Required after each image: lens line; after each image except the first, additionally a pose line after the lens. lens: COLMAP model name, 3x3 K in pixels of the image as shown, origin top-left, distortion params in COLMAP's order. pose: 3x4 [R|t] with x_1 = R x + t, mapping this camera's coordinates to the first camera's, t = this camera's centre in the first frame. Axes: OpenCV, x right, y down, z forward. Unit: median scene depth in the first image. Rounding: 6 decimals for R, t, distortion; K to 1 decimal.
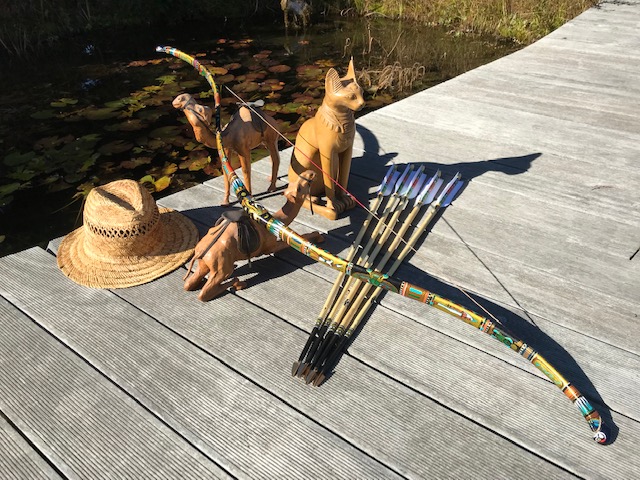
lens RADIAL K [[527.3, 0, 319.0], [0, 527.3, 228.1], [0, 0, 1]] dist [0.030001, -0.015570]
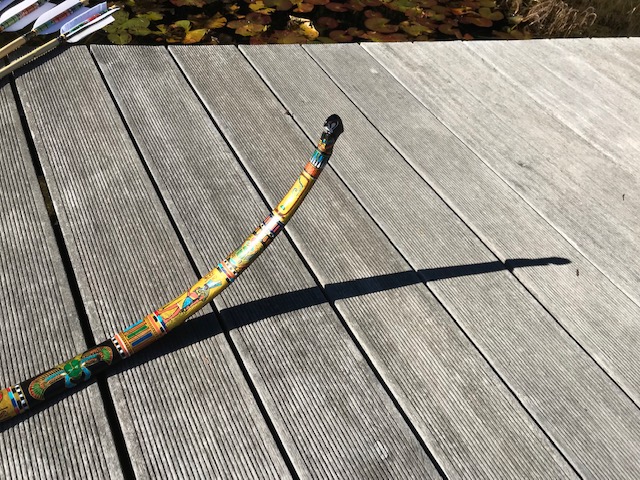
lens RADIAL K [[527.3, 0, 319.0], [0, 527.3, 228.1], [0, 0, 1]] dist [0.030001, -0.015570]
pose [[0.898264, 0.413294, -0.149362, 0.255598], [-0.378529, 0.900325, 0.214780, -0.136113], [0.223242, -0.136391, 0.965174, 0.435497]]
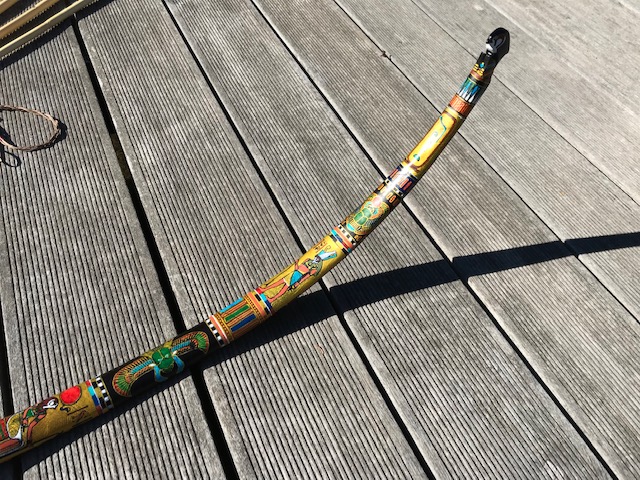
lens RADIAL K [[529.2, 0, 318.7], [0, 529.2, 228.2], [0, 0, 1]] dist [0.014283, -0.003145]
pose [[0.882725, 0.423030, -0.204555, 0.166699], [-0.357117, 0.886895, 0.293061, -0.065037], [0.305392, -0.185642, 0.933955, 0.533302]]
